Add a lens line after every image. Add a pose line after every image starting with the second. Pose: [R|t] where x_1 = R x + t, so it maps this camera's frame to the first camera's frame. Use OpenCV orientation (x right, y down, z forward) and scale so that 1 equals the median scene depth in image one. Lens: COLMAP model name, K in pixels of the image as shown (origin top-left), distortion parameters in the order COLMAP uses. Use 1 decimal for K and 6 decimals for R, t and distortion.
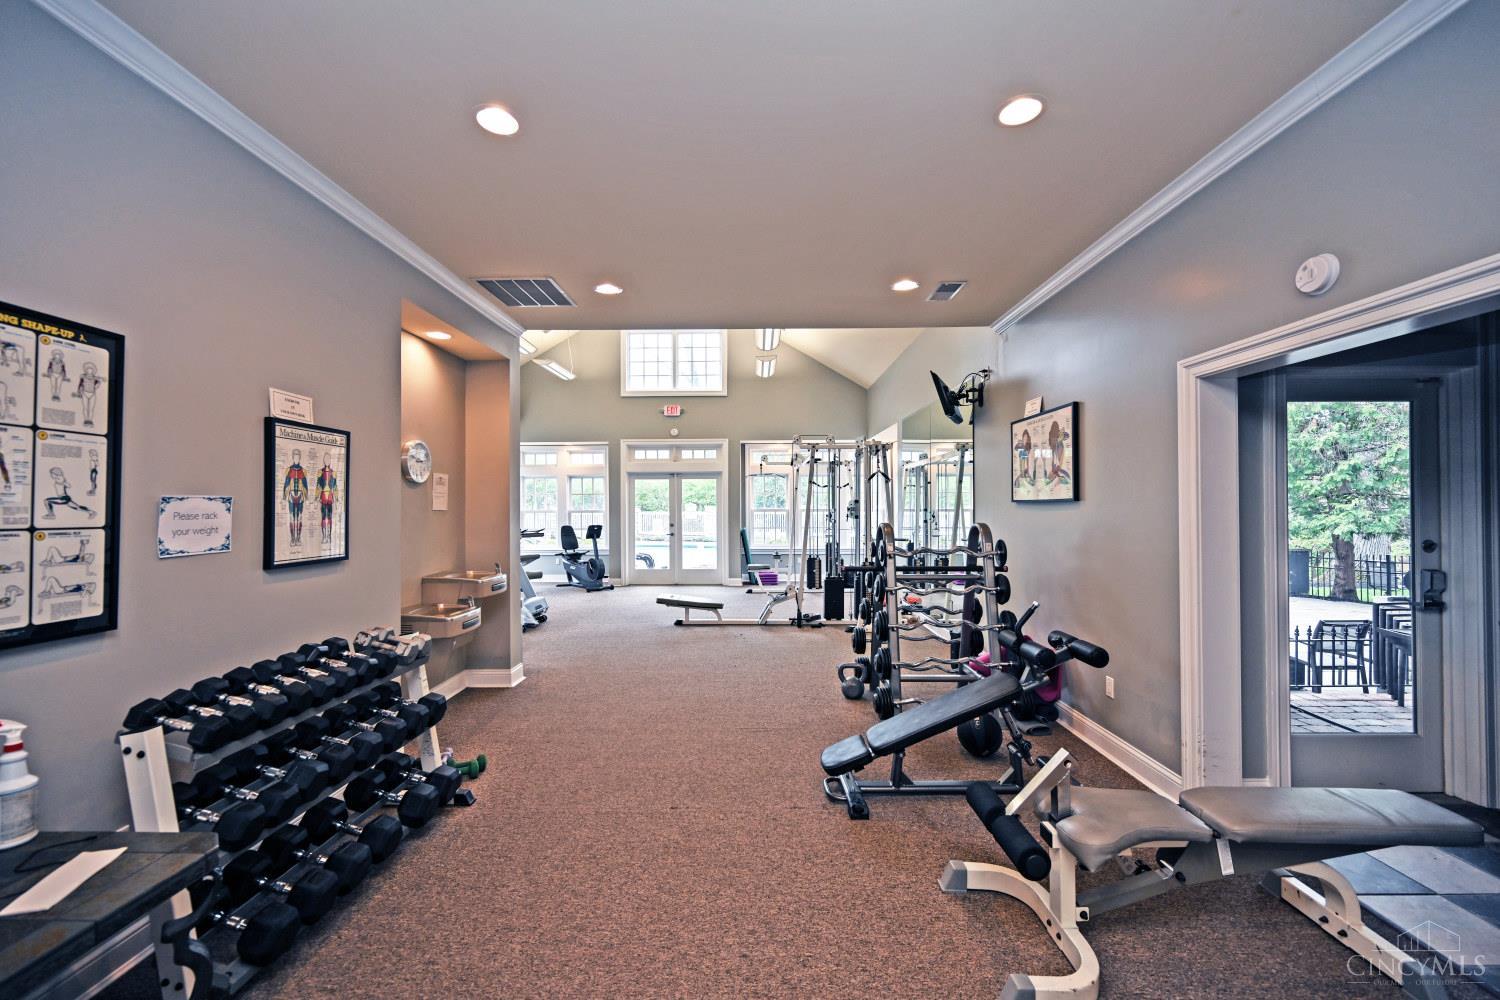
lens RADIAL K [[606.1, 0, 750.0], [0, 606.1, 500.0], [0, 0, 1]] dist [-0.000646, 0.000110]
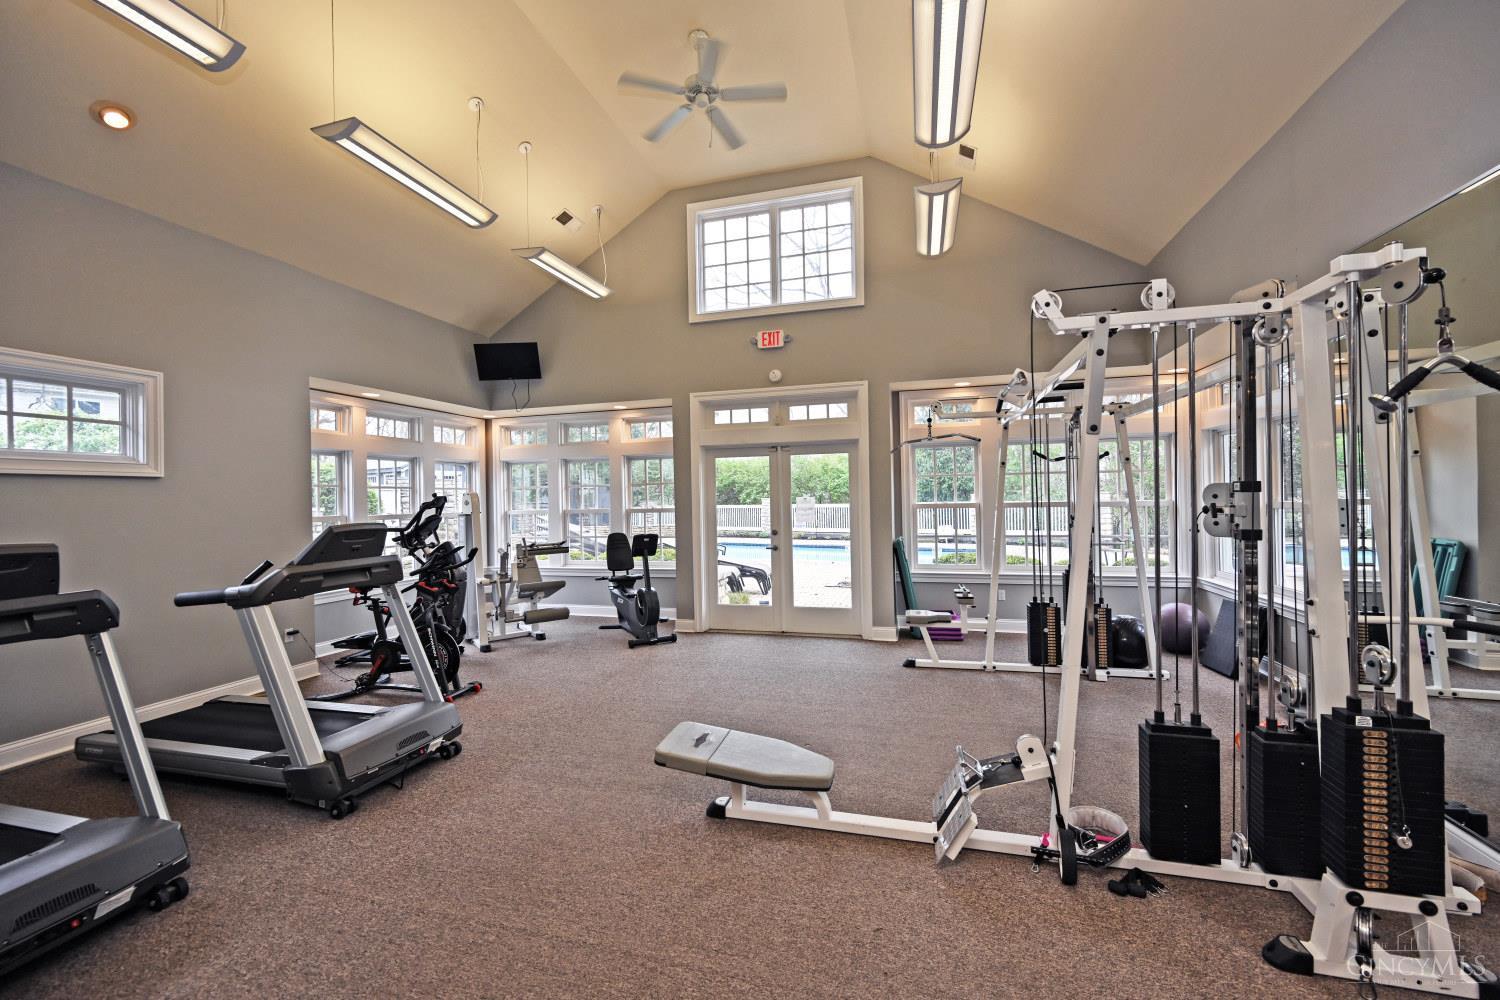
lens RADIAL K [[606.1, 0, 750.0], [0, 606.1, 500.0], [0, 0, 1]] dist [-0.000646, 0.000110]
pose [[0.965623, -0.015261, -0.259497, 0.003085], [0.020368, 0.999648, 0.017006, -0.000933], [0.259146, -0.021707, 0.965594, 0.420838]]
